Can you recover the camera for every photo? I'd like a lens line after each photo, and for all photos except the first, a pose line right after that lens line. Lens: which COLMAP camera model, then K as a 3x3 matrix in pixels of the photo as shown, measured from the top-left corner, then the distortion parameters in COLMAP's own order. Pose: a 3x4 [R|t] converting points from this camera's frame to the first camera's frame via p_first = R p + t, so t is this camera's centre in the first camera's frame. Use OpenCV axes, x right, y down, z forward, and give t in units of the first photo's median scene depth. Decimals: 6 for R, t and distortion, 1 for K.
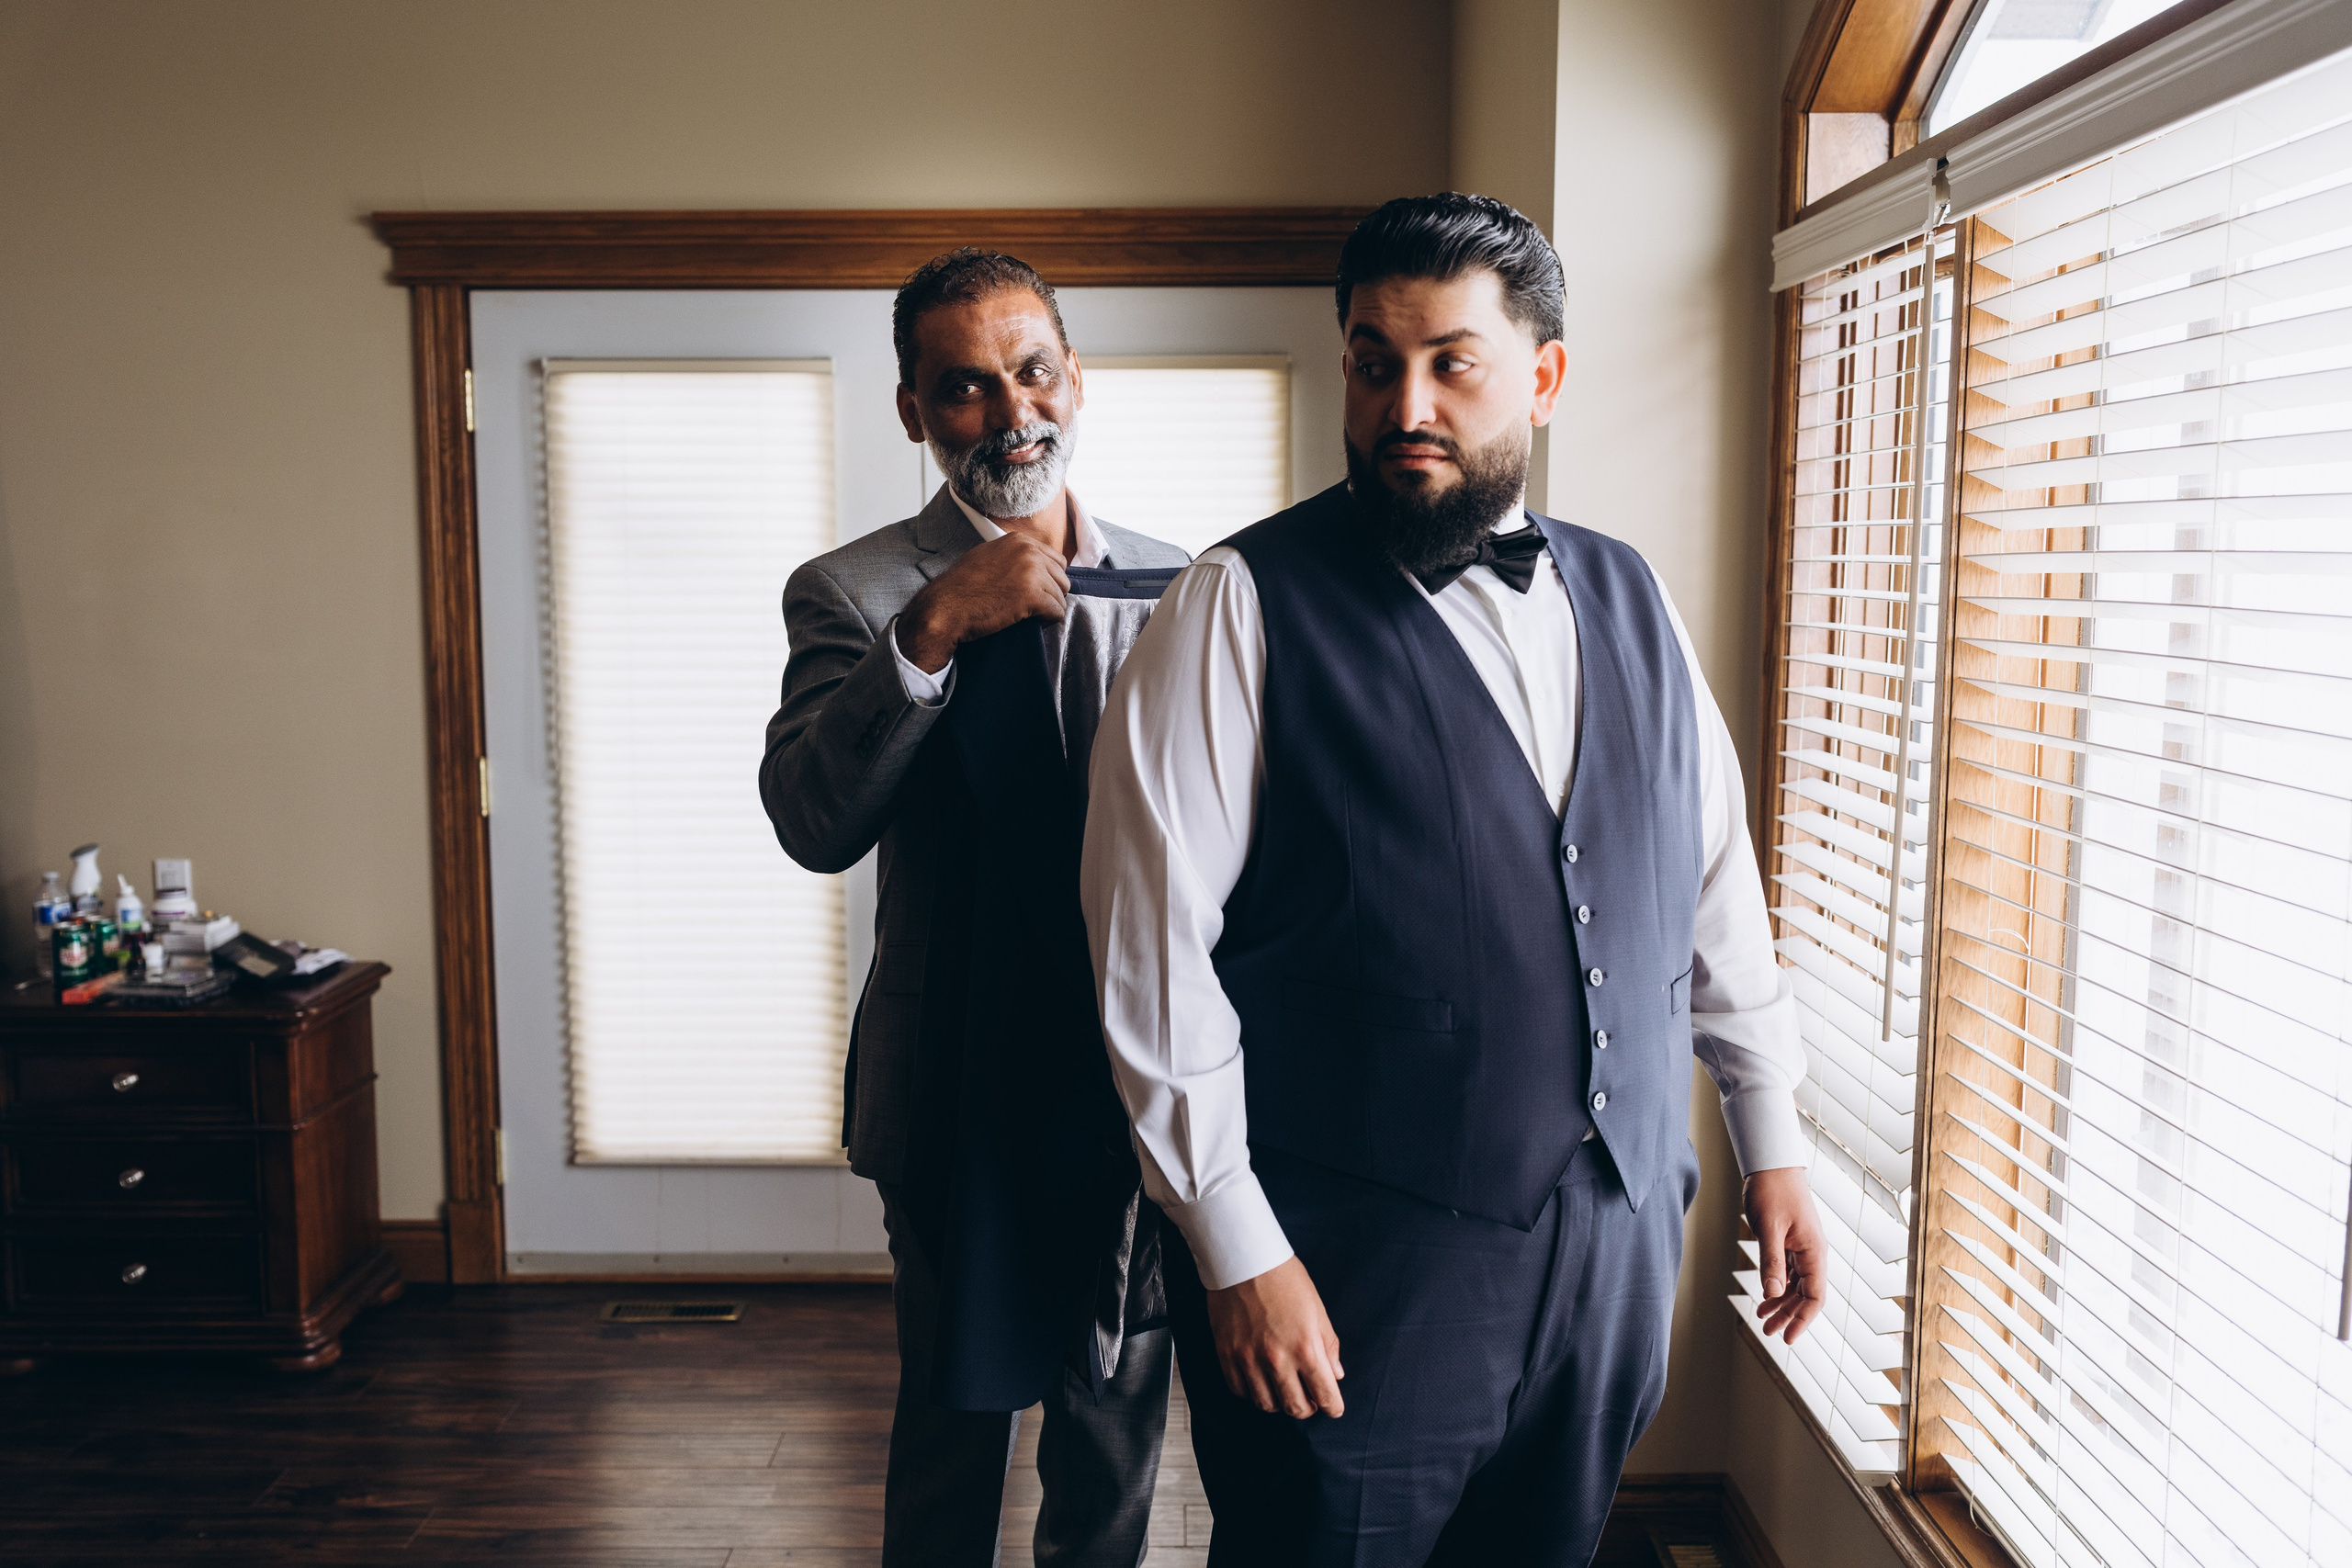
lens RADIAL K [[2052.1, 0, 1173.9], [0, 2052.1, 794.0], [0, 0, 1]] dist [0.001904, 0.001560]
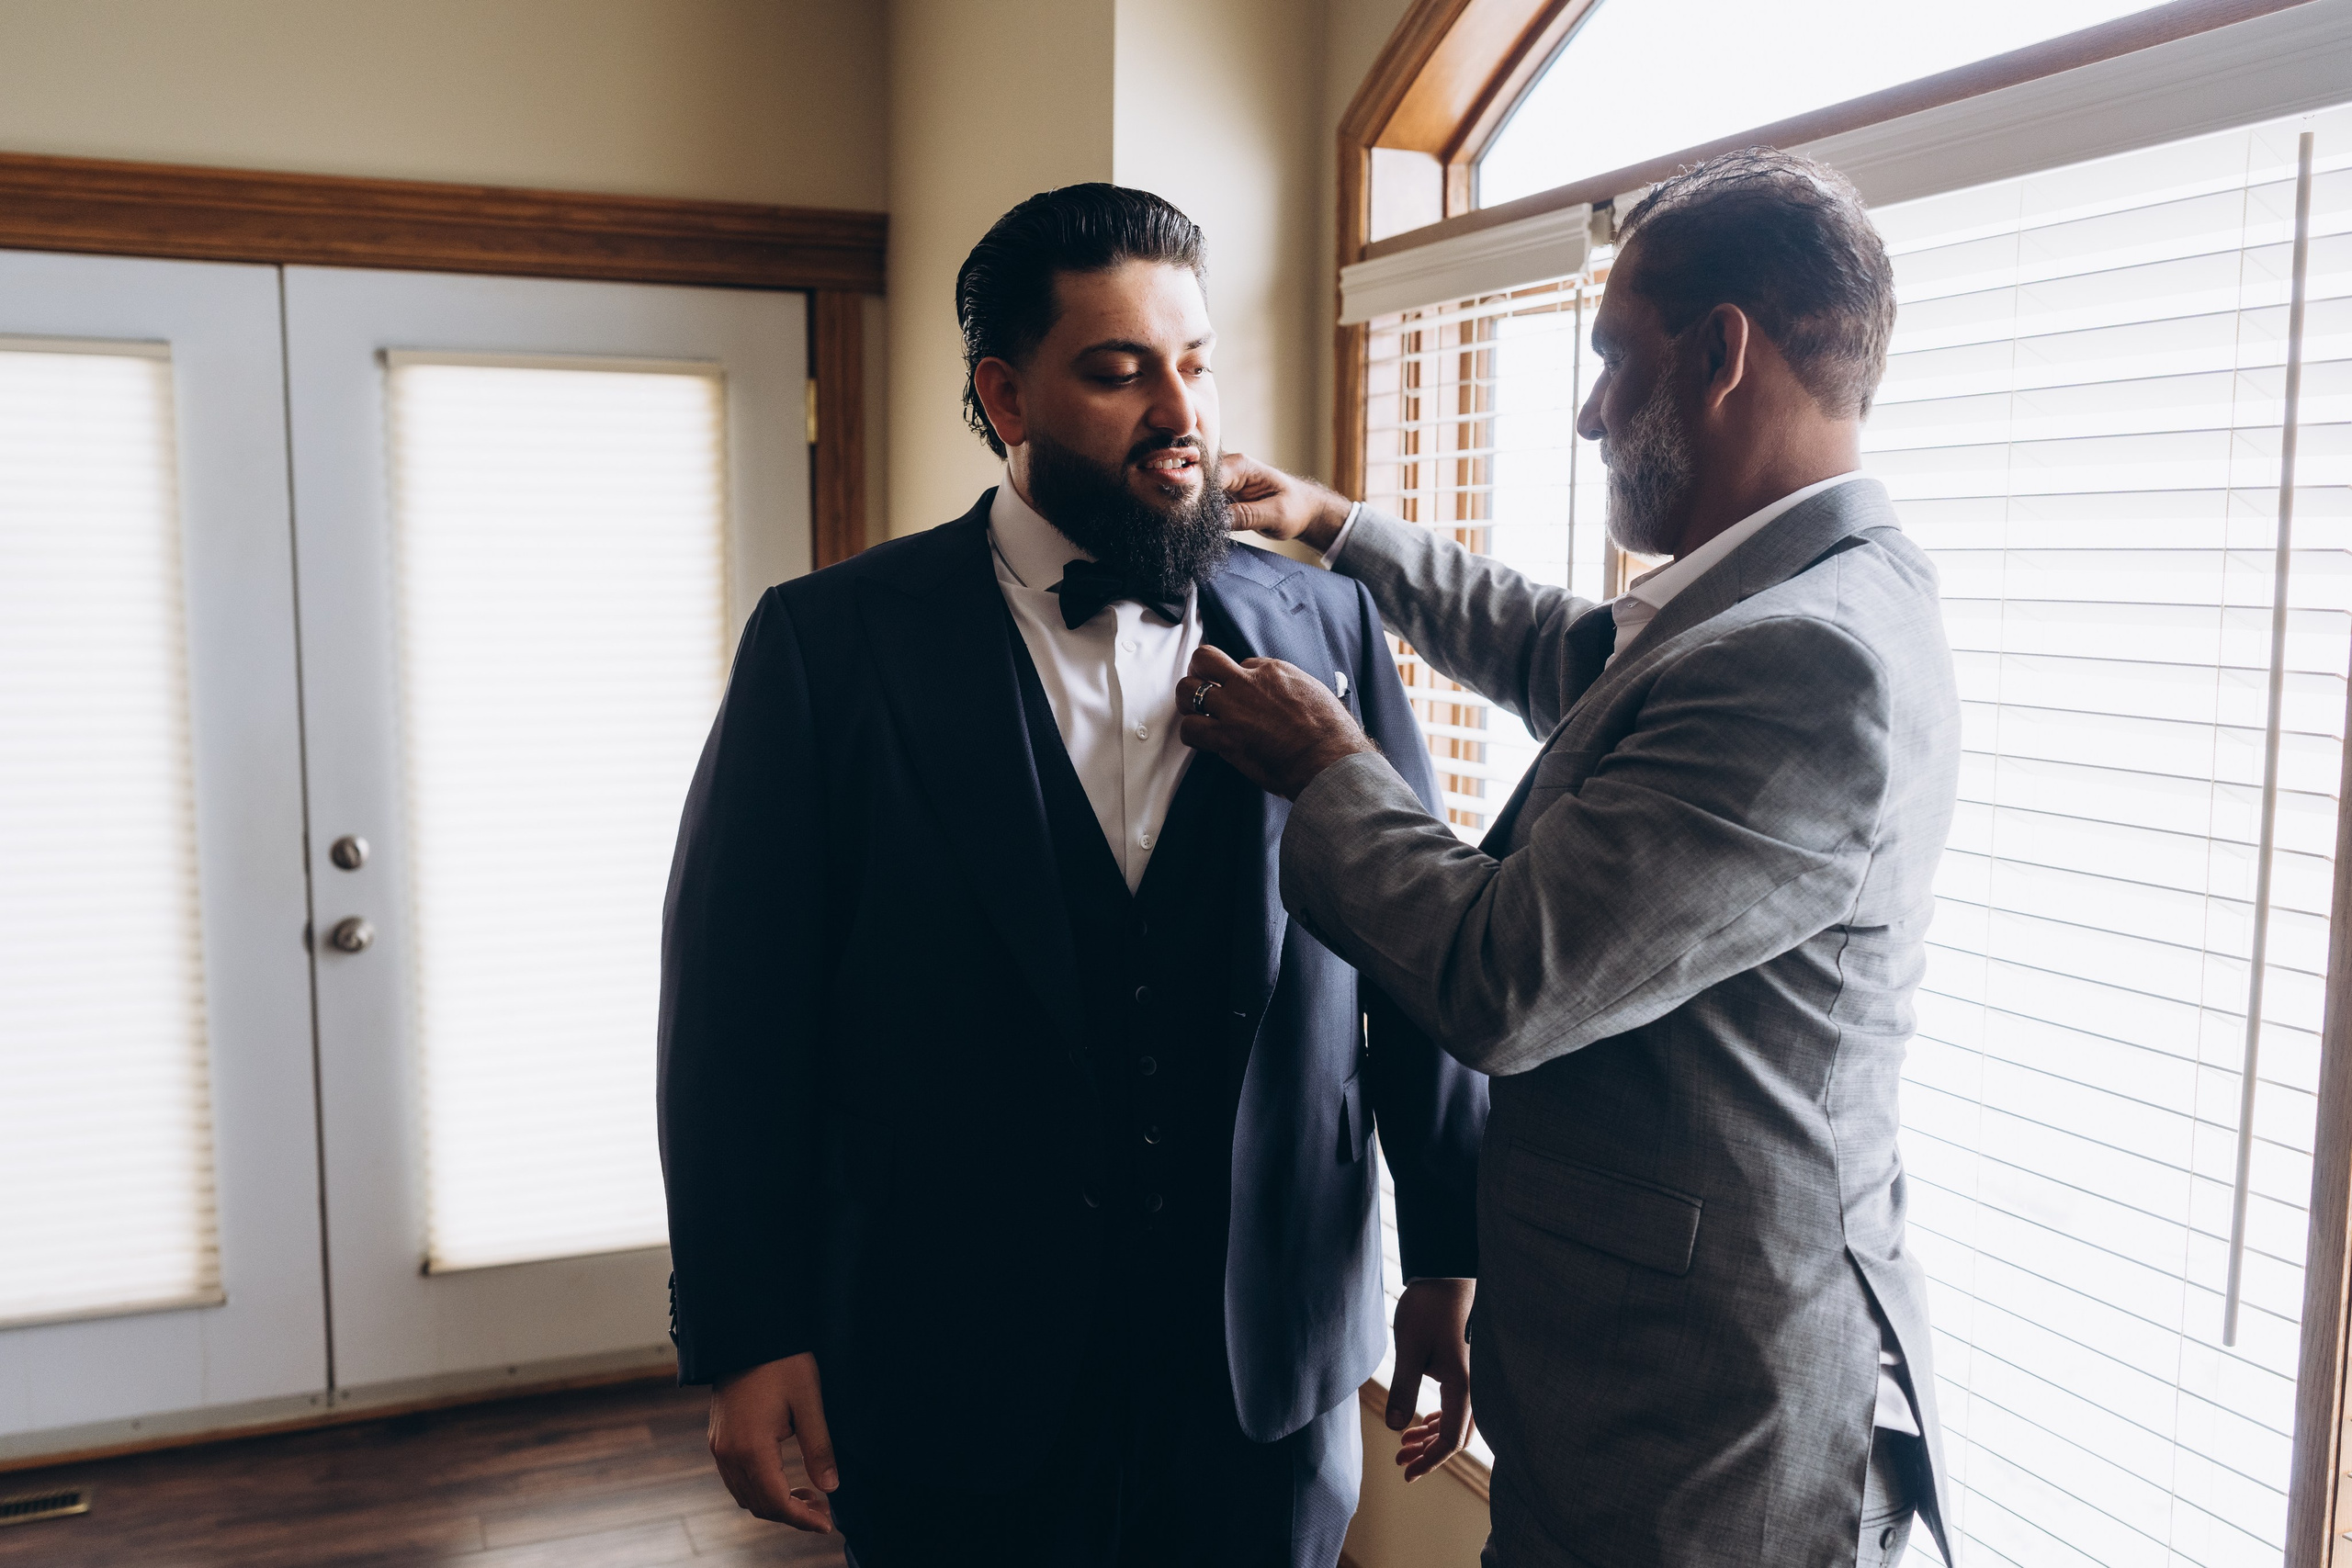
lens RADIAL K [[2013.6, 0, 1170.9], [0, 2013.6, 792.0], [0, 0, 1]] dist [0.002363, -0.007605]
pose [[0.921275, -0.037320, 0.387117, -0.116782], [0.038791, 0.999239, 0.004014, -0.016913], [-0.386973, 0.011319, 0.922022, 0.090269]]
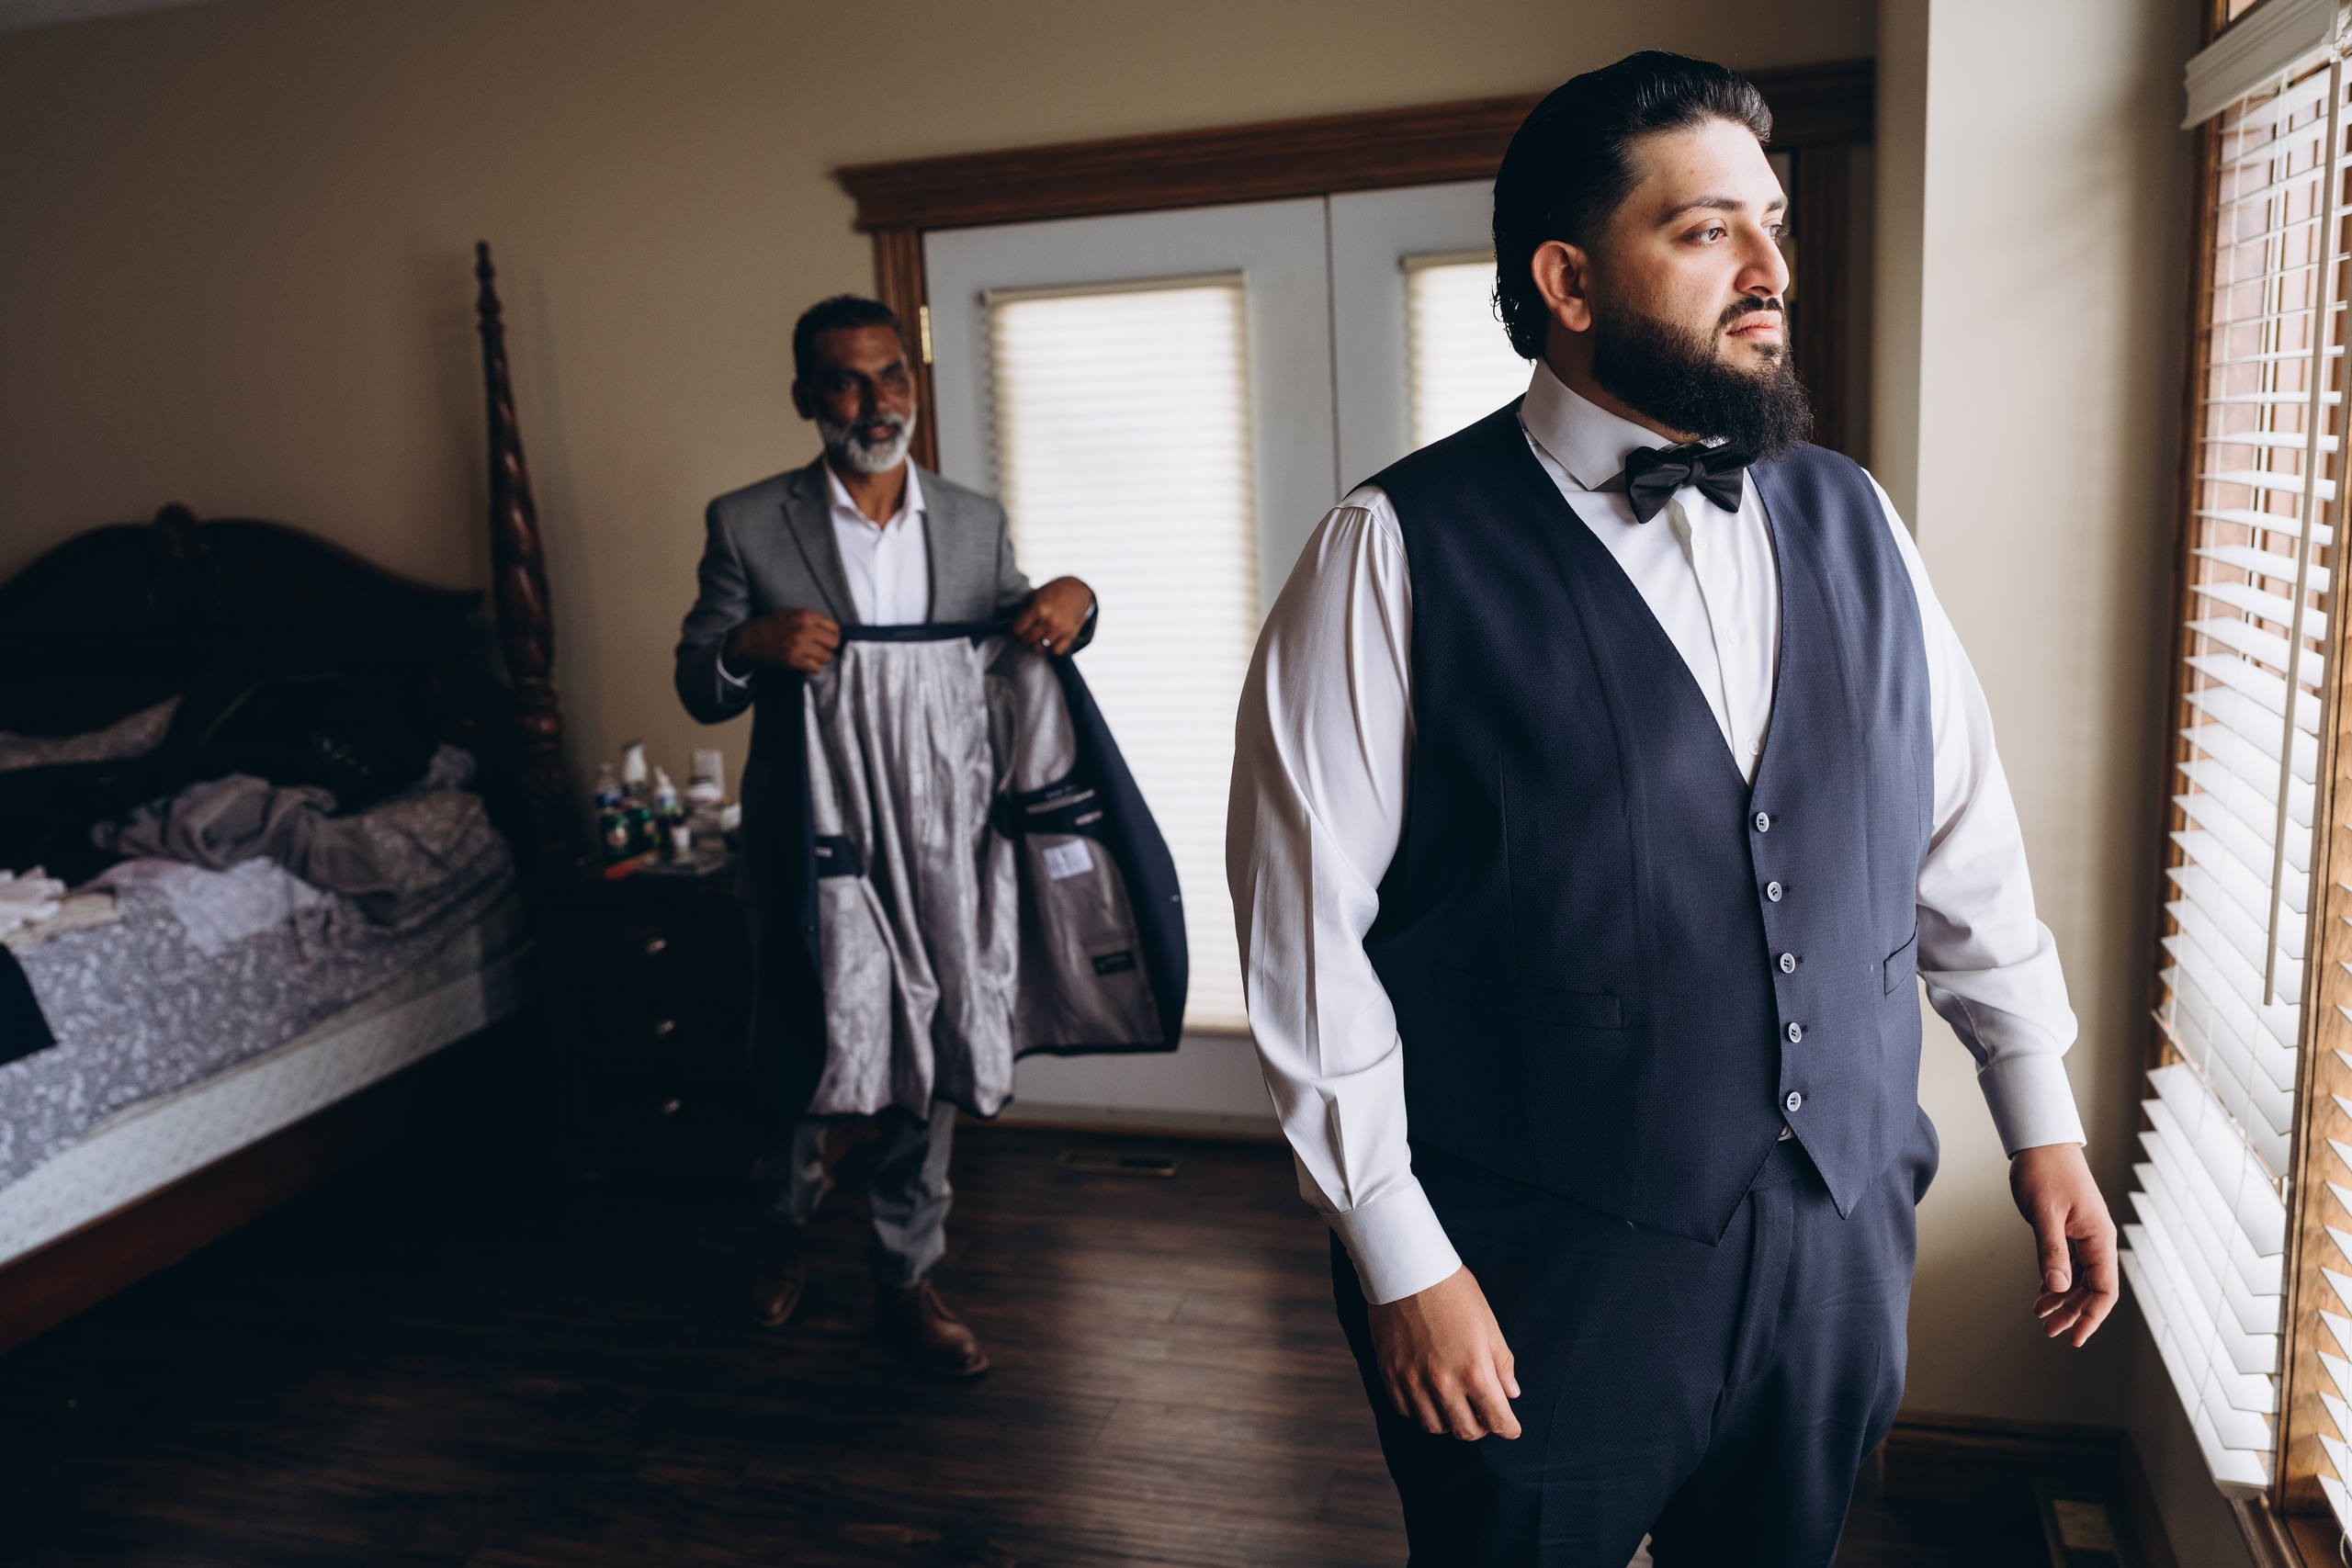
lens RADIAL K [[1864.7, 0, 1186.1], [0, 1864.7, 789.5], [0, 0, 1]] dist [-0.009028, -0.000984]
pose [[0.958043, 0.005795, -0.286567, 0.077562], [0.015912, 0.997179, 0.073360, -0.020529], [0.286184, -0.074842, 0.955247, 0.072858]]
